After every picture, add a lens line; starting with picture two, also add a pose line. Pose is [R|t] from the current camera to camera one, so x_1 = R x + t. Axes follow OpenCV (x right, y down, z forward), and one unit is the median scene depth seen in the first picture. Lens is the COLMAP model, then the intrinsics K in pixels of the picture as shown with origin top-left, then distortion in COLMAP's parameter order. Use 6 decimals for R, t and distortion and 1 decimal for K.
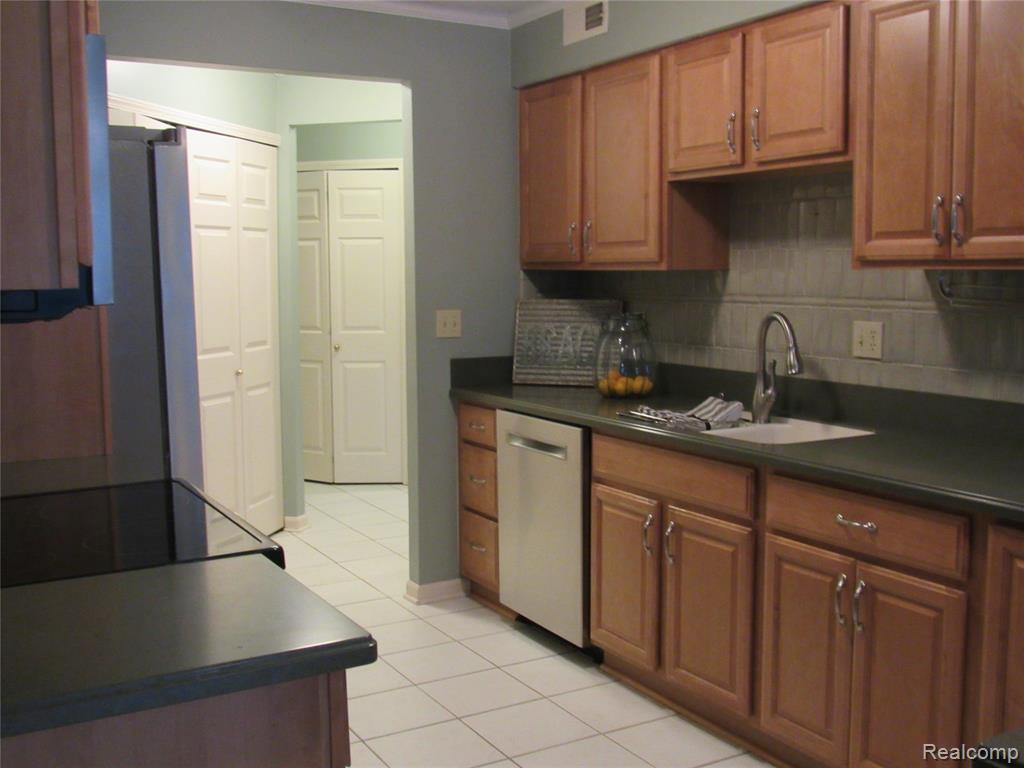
lens RADIAL K [[1072.4, 0, 511.0], [0, 1072.4, 382.2], [0, 0, 1]] dist [-0.045327, 0.000000]
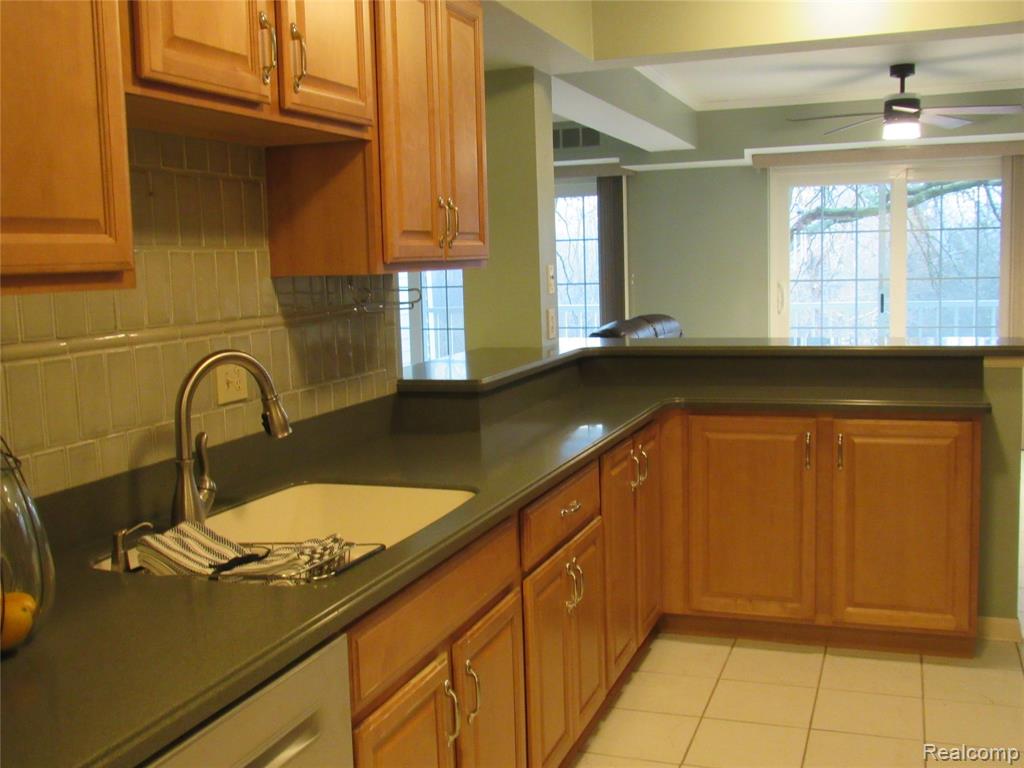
lens RADIAL K [[1072.4, 0, 511.5], [0, 1072.4, 386.5], [0, 0, 1]] dist [-0.045327, 0.000000]
pose [[-0.634926, -0.068069, 0.769568, -0.328076], [0.111165, 0.977696, 0.178194, -0.134034], [-0.764533, 0.198690, -0.613198, 1.233039]]
